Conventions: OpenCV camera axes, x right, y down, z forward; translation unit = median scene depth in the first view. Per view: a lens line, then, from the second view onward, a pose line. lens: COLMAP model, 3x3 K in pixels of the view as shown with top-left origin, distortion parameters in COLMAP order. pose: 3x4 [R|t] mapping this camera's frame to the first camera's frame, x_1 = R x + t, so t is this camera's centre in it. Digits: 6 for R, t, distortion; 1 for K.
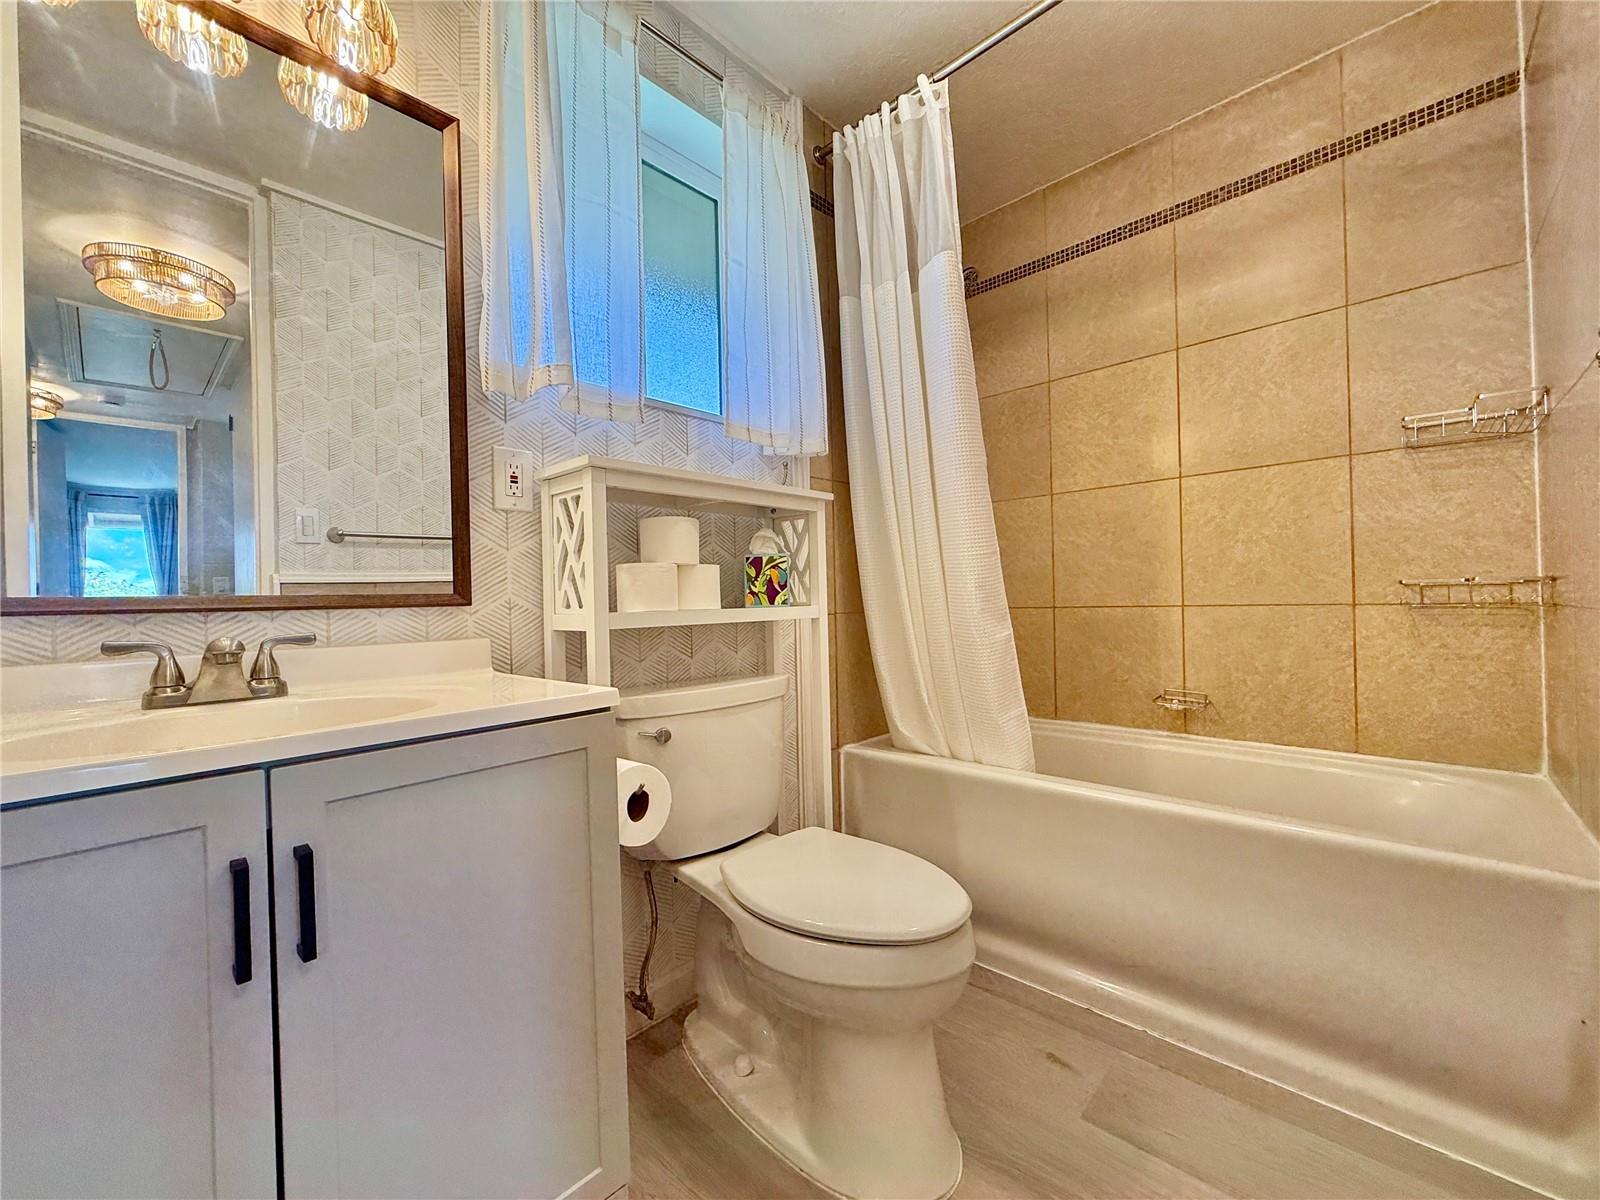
lens RADIAL K [[640.1, 0, 796.9], [0, 640.1, 599.6], [0, 0, 1]] dist [-0.000194, -0.000389]
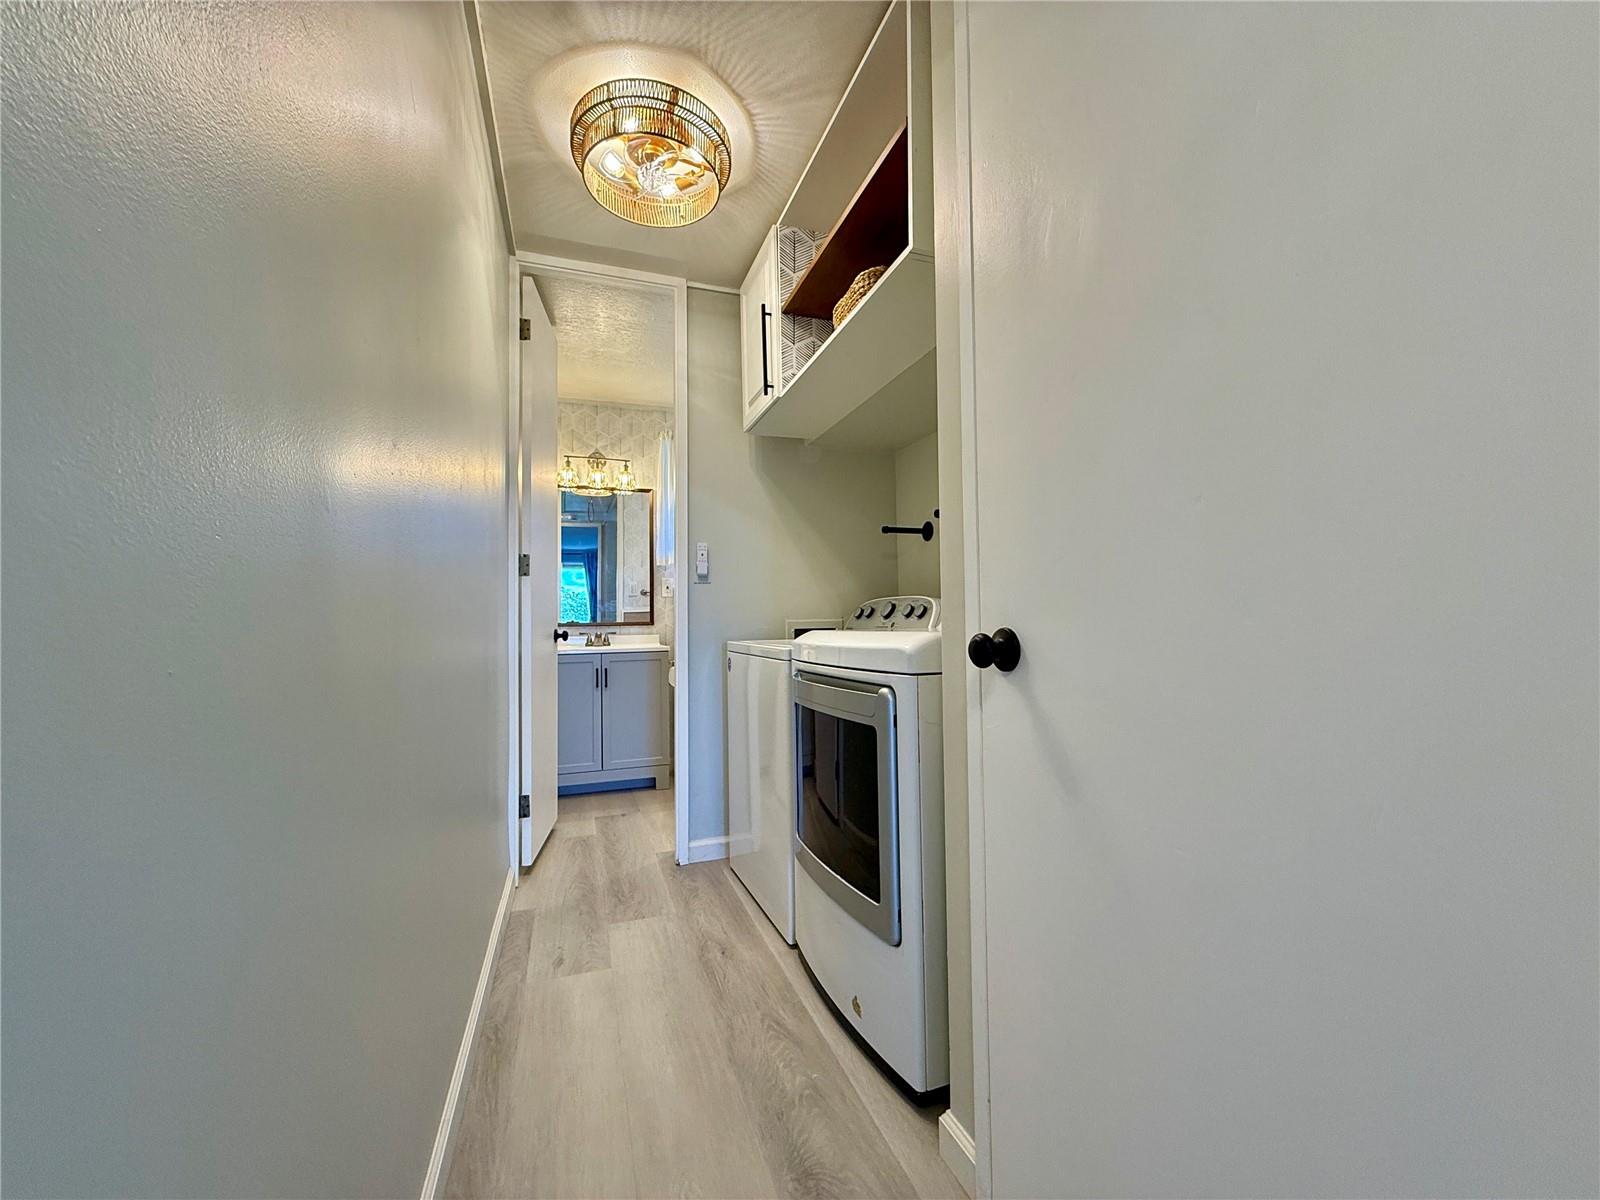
lens RADIAL K [[640.1, 0, 796.9], [0, 640.1, 599.6], [0, 0, 1]] dist [-0.000194, -0.000389]
pose [[0.890285, 0.004318, -0.455384, 1.836299], [-0.010450, 0.999885, -0.010950, -0.102381], [0.455285, 0.014507, 0.890228, -1.822436]]
